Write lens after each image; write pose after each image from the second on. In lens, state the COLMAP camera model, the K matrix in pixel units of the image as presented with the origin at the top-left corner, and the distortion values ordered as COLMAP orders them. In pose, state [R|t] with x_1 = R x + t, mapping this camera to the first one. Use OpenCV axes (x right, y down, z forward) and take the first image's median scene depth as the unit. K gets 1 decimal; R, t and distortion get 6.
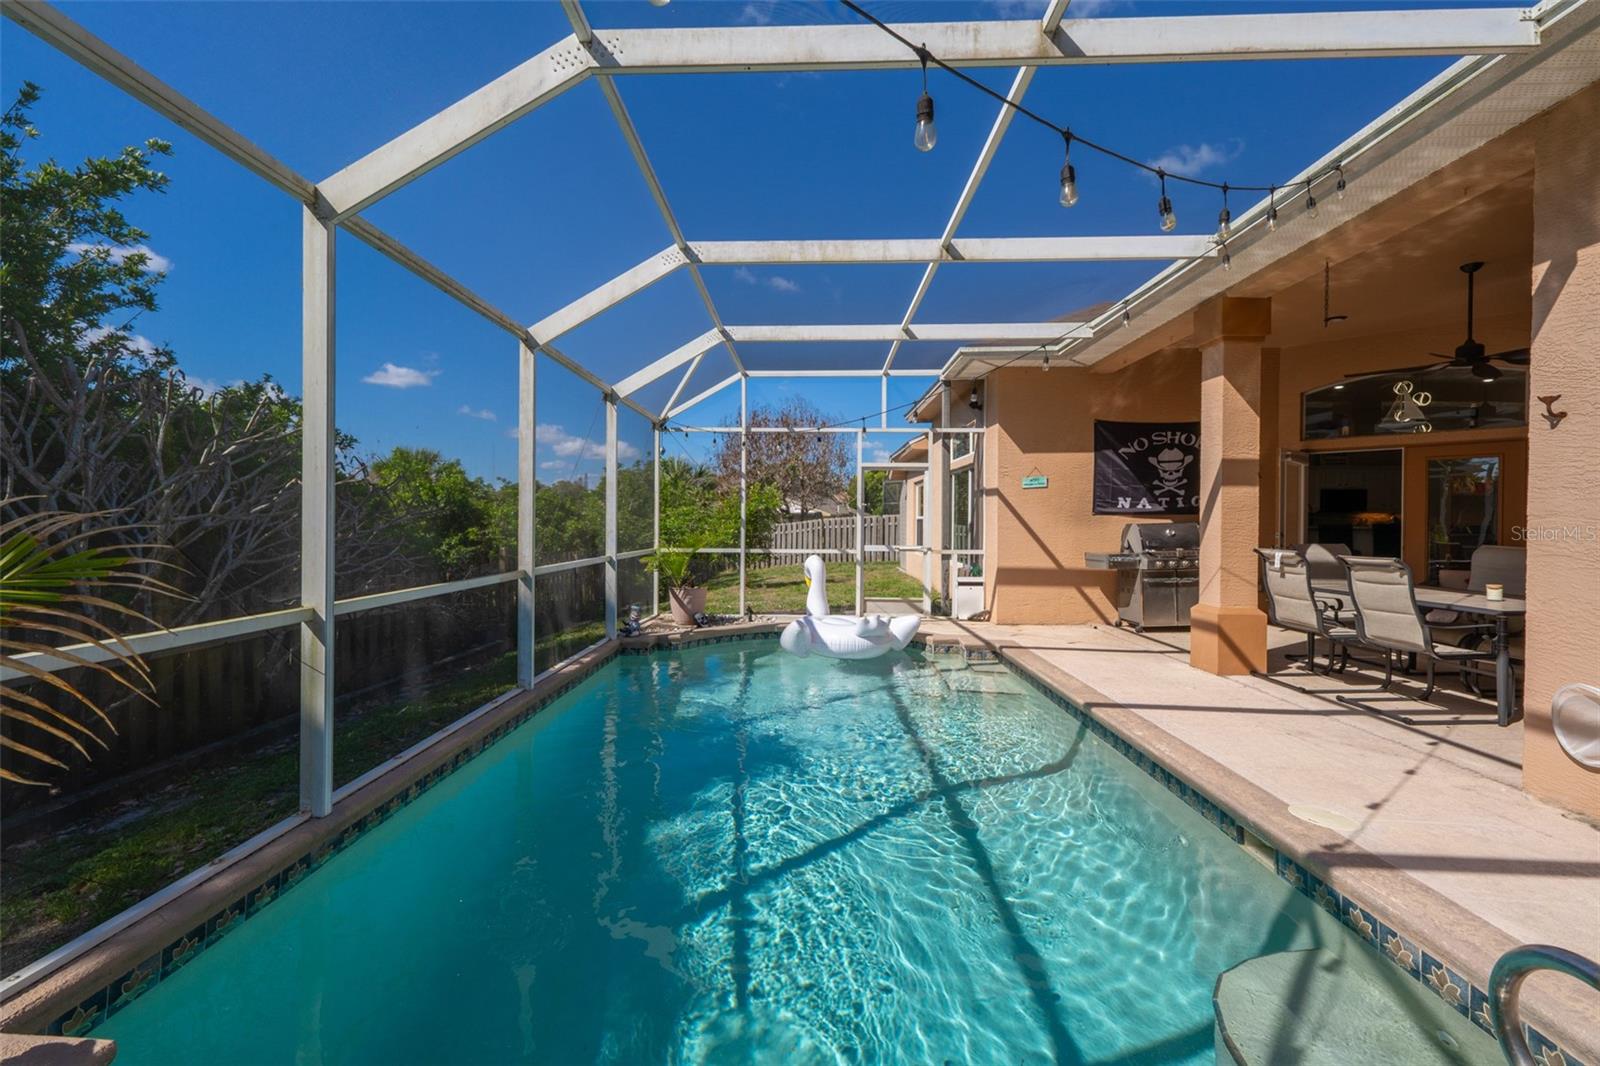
lens RADIAL K [[677.2, 0, 806.2], [0, 677.2, 527.2], [0, 0, 1]] dist [0.011130, -0.000361]
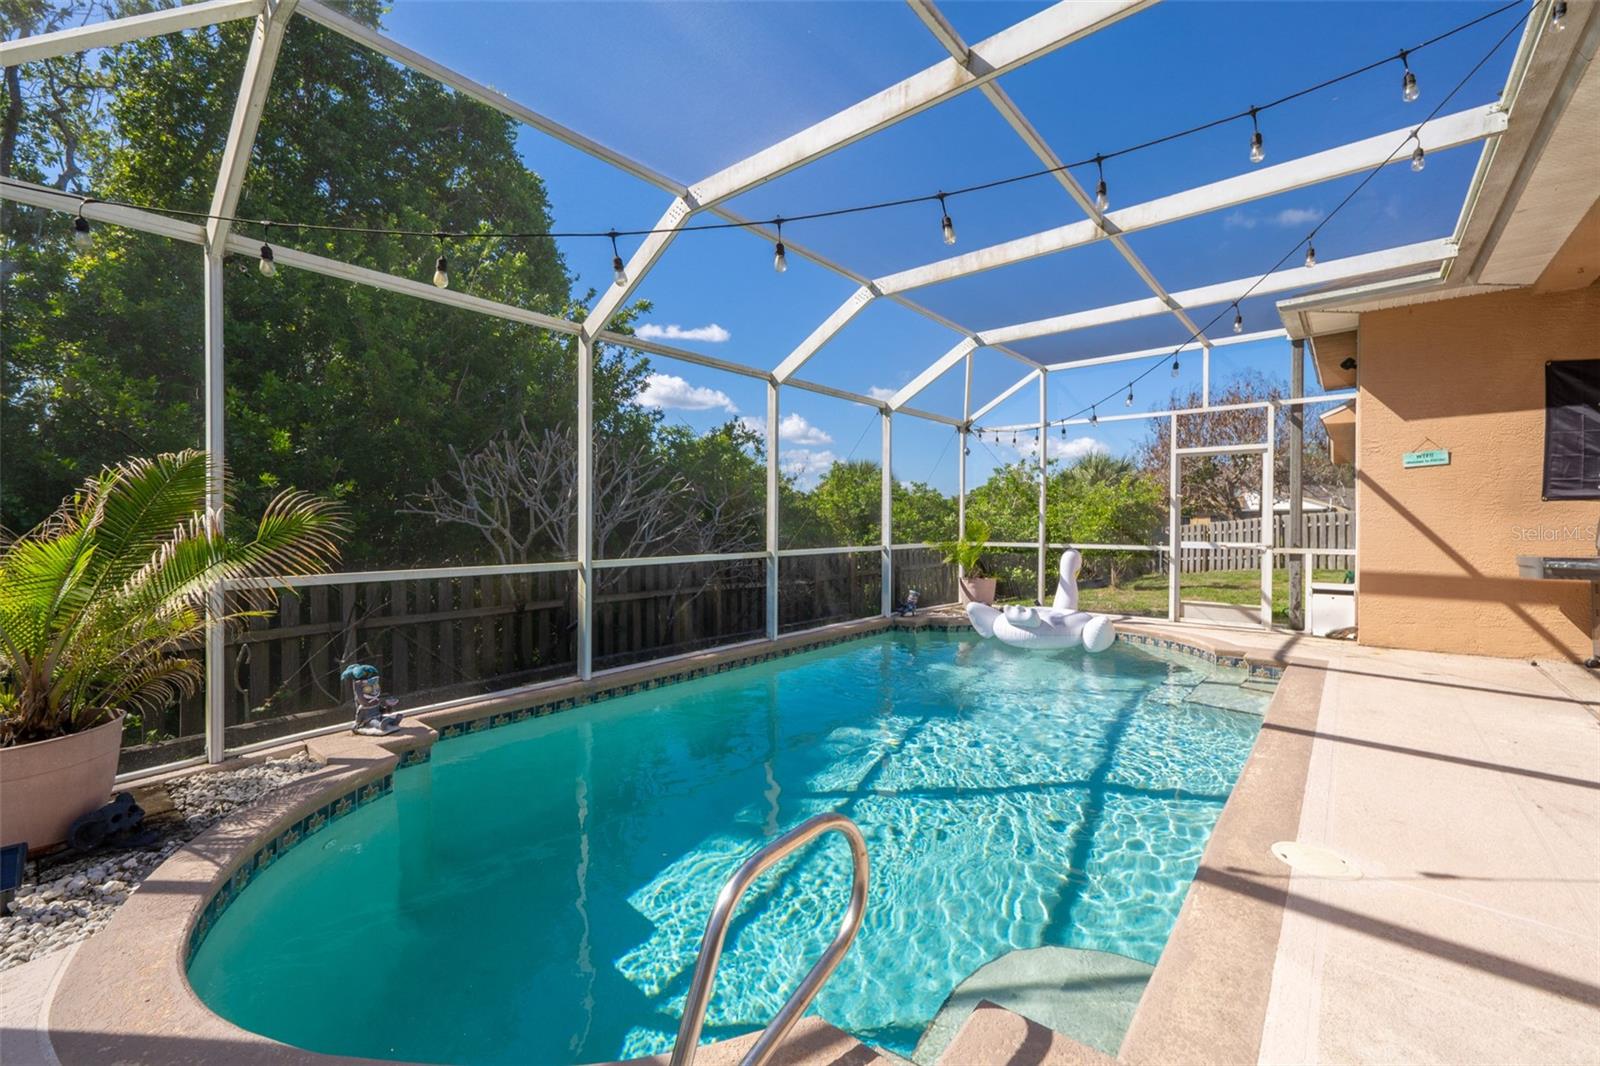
lens RADIAL K [[677.2, 0, 803.5], [0, 677.2, 525.4], [0, 0, 1]] dist [0.011130, -0.000361]
pose [[0.782599, -0.002226, -0.622522, 0.271350], [-0.000221, 0.999993, -0.003853, 0.009860], [0.622526, 0.003152, 0.782593, -0.007788]]
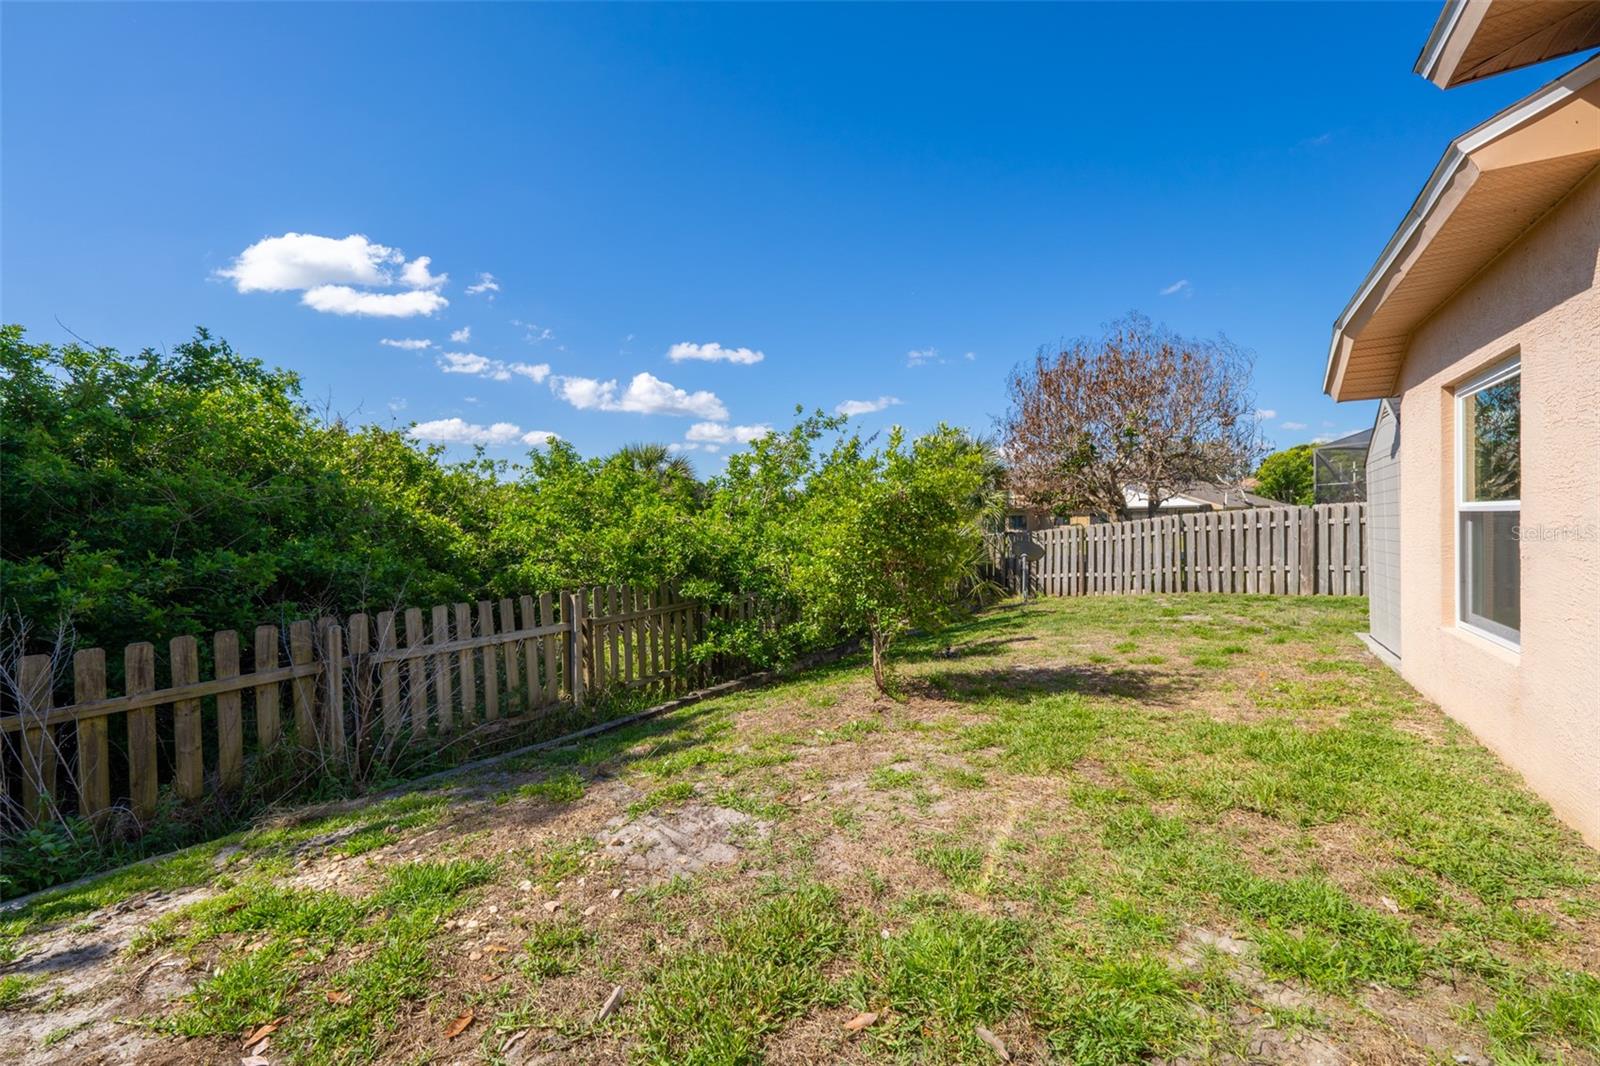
lens RADIAL K [[677.2, 0, 801.3], [0, 677.2, 526.5], [0, 0, 1]] dist [0.011130, -0.000361]
pose [[0.859475, -0.014542, -0.510970, 0.132851], [0.014404, 0.999887, -0.004230, -0.013677], [0.510974, -0.003724, 0.859588, 1.084722]]
